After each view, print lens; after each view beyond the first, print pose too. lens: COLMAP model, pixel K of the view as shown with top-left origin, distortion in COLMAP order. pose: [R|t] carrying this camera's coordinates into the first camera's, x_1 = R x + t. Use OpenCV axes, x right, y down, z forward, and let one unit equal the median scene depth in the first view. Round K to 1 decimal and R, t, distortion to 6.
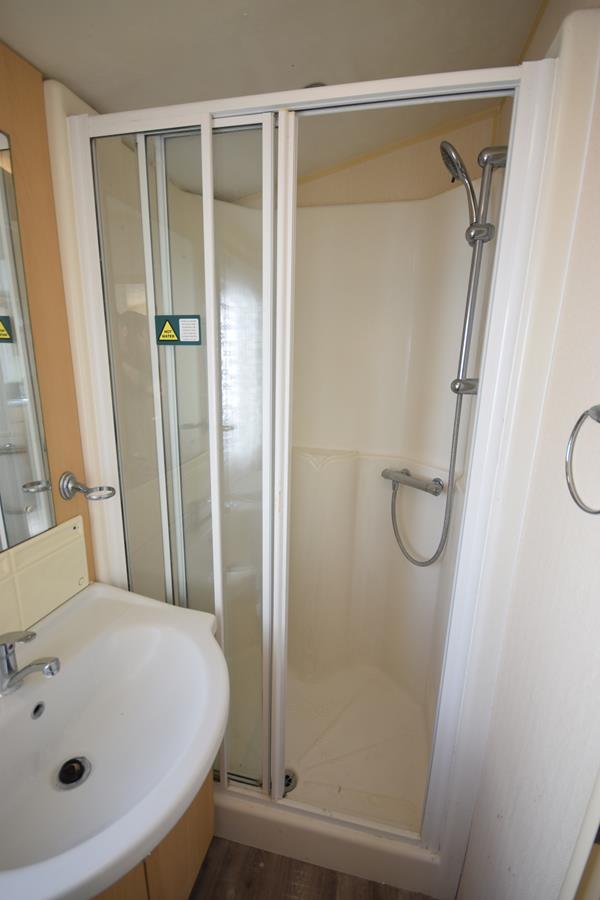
lens RADIAL K [[393.4, 0, 300.6], [0, 393.4, 456.1], [0, 0, 1]] dist [0.008980, -0.010462]
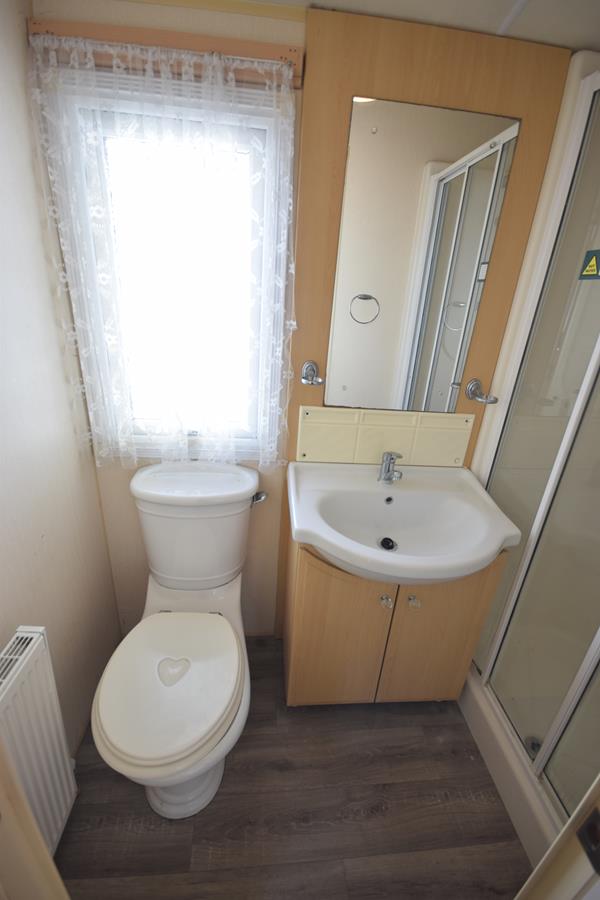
lens RADIAL K [[393.4, 0, 300.6], [0, 393.4, 456.1], [0, 0, 1]] dist [0.008980, -0.010462]
pose [[0.300710, 0.367574, -0.880035, 0.513673], [-0.279257, 0.916237, 0.287272, 0.061914], [0.911915, 0.159370, 0.378169, -0.028399]]
